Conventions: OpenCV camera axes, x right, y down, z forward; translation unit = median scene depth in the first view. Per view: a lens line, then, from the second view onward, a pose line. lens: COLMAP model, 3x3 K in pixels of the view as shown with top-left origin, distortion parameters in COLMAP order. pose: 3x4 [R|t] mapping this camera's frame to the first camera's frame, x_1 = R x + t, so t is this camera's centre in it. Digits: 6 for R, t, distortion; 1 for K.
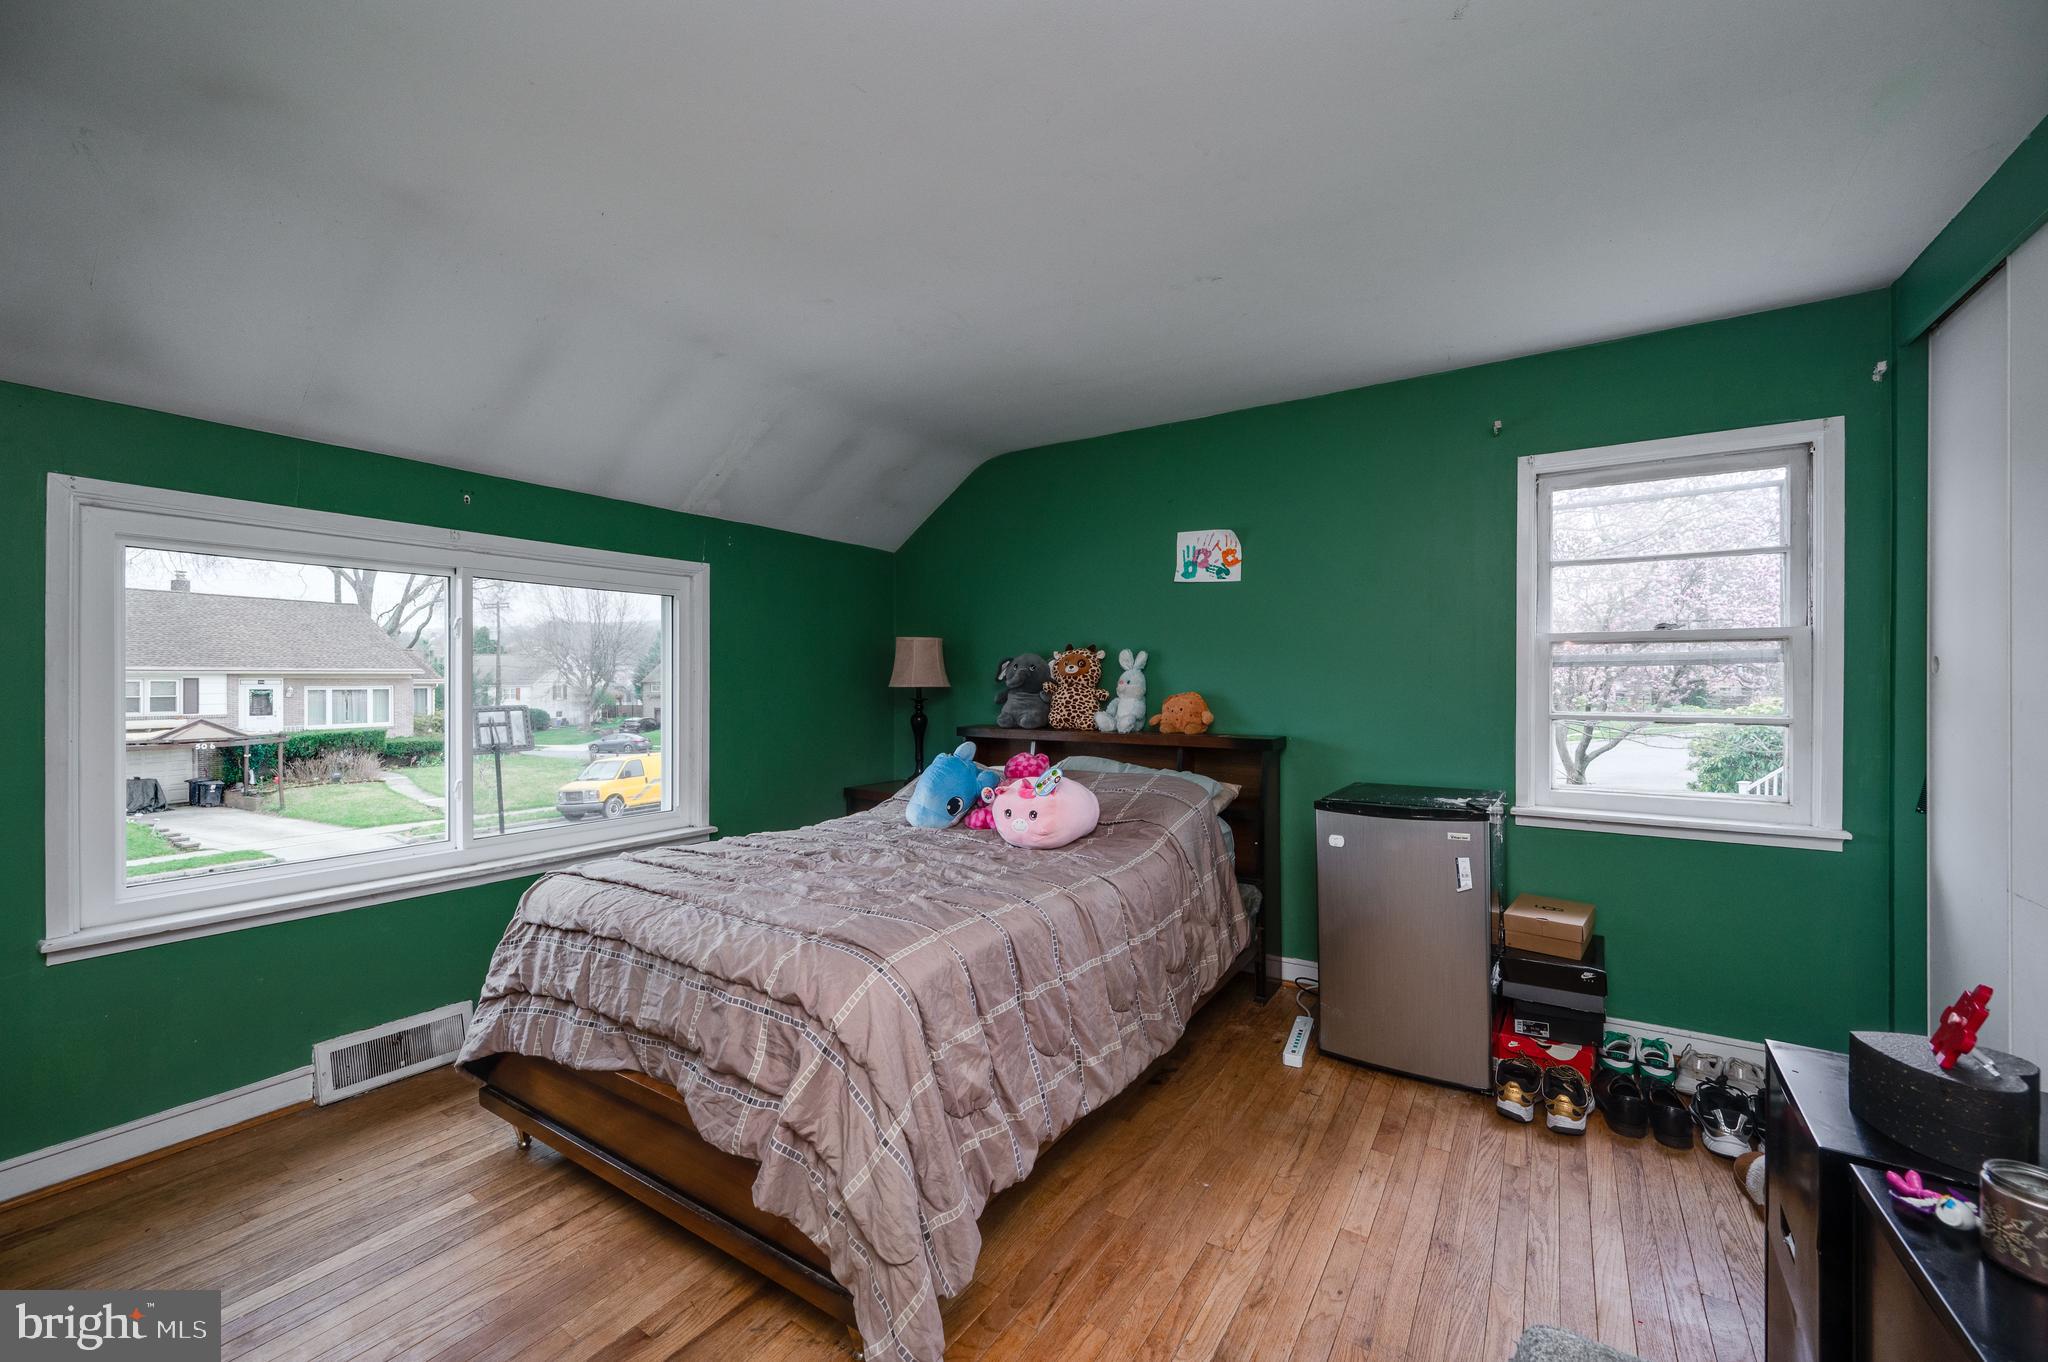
lens RADIAL K [[802.2, 0, 1024.0], [0, 802.2, 681.0], [0, 0, 1]] dist [-0.002946, -0.000269]
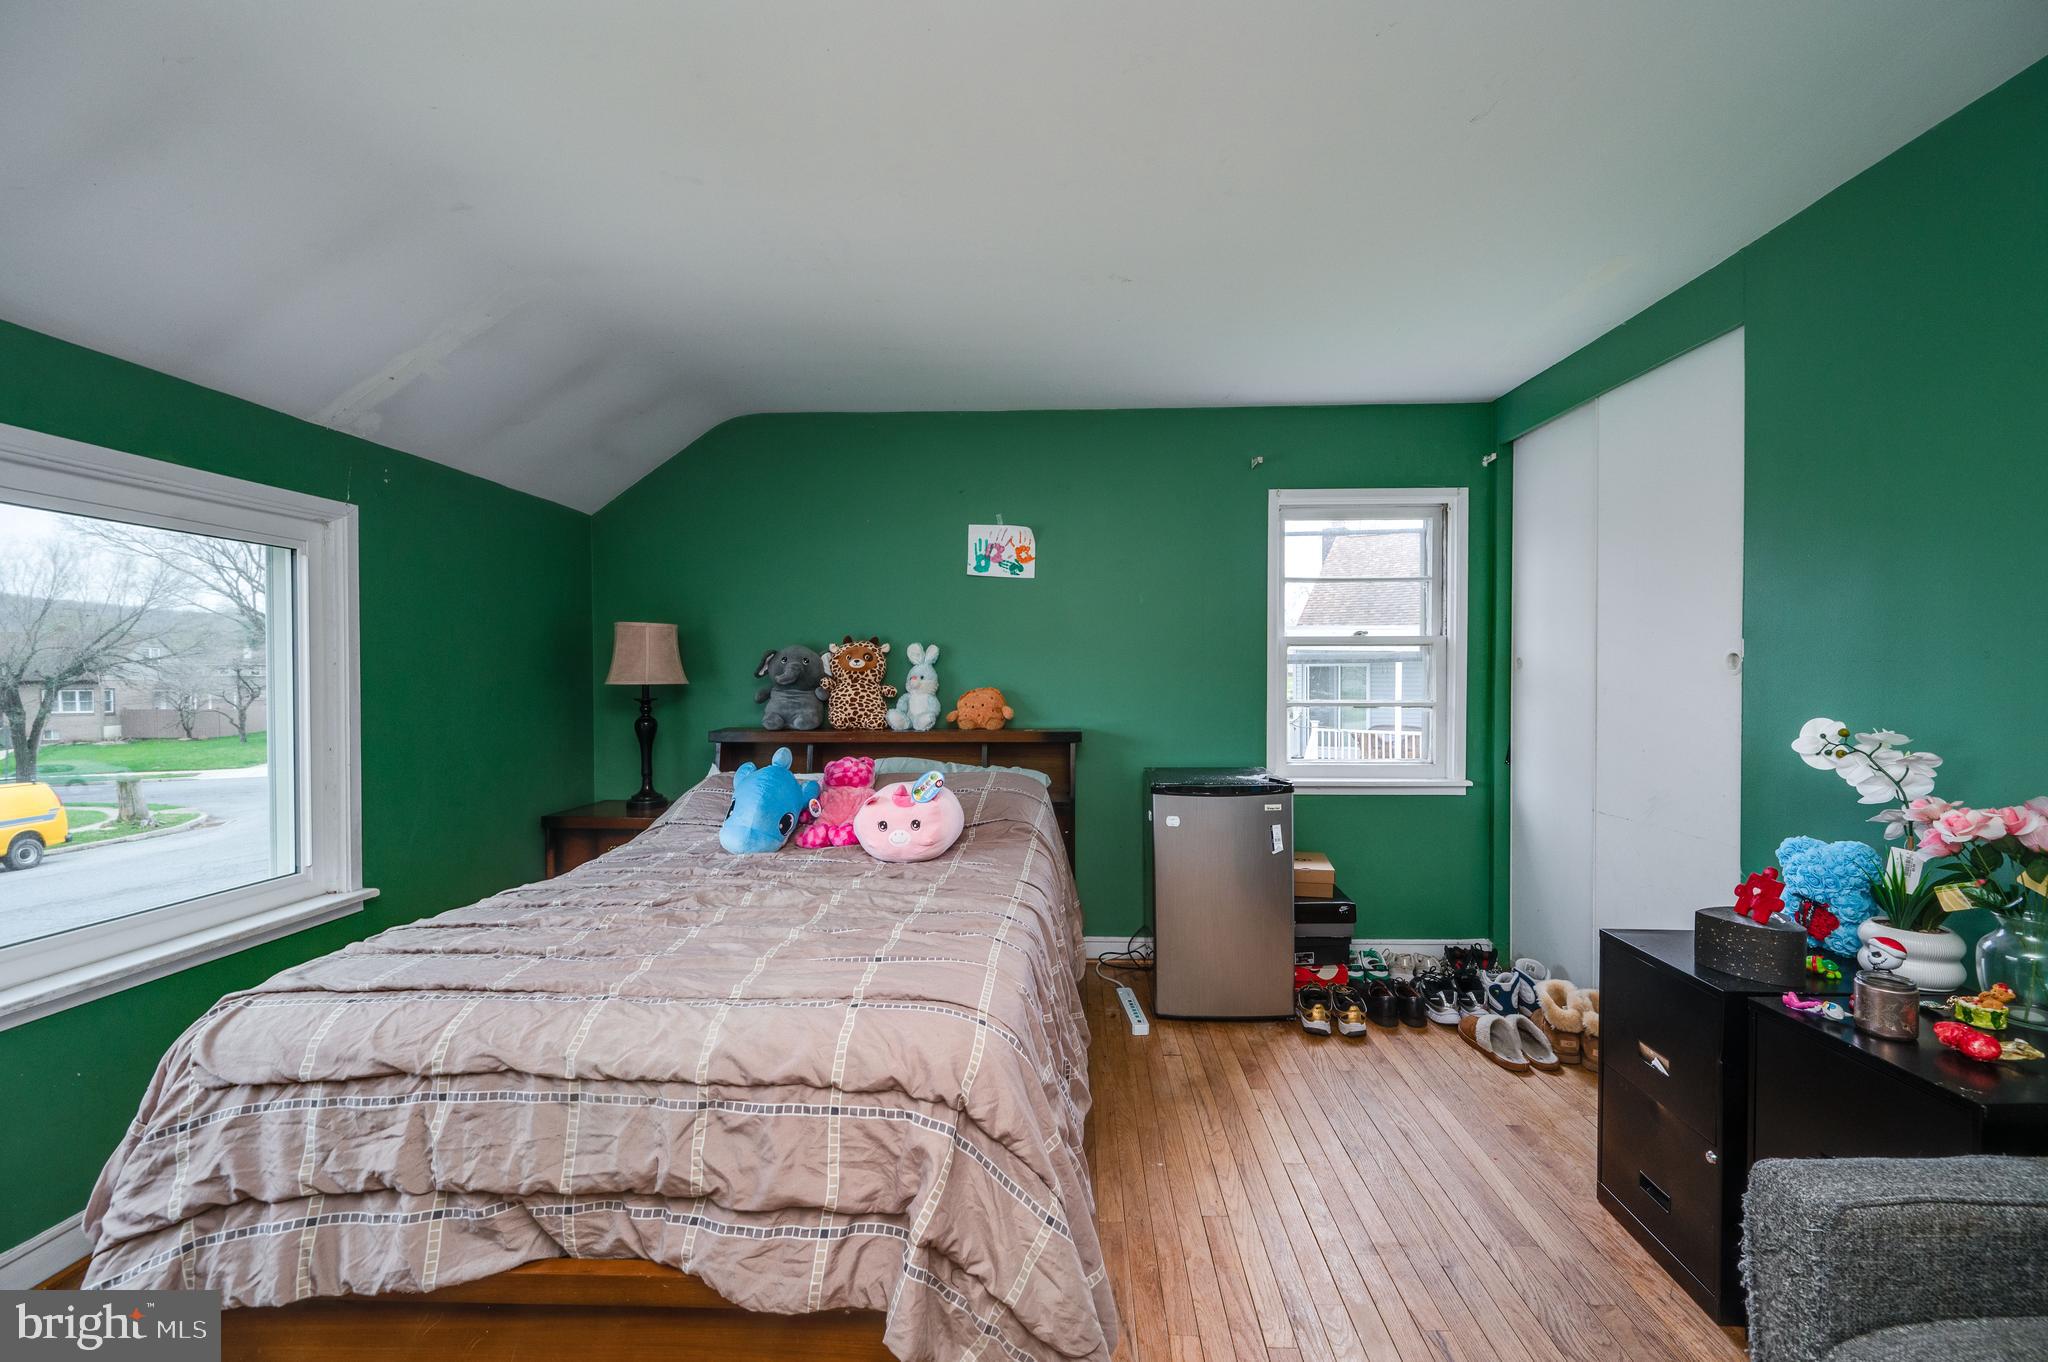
lens RADIAL K [[803.9, 0, 1031.2], [0, 803.9, 688.6], [0, 0, 1]] dist [-0.001328, -0.000432]
pose [[0.858251, -0.009770, 0.513137, -0.348562], [0.002184, 0.999879, 0.015383, 0.000319], [-0.513225, -0.012081, 0.858169, 0.161702]]
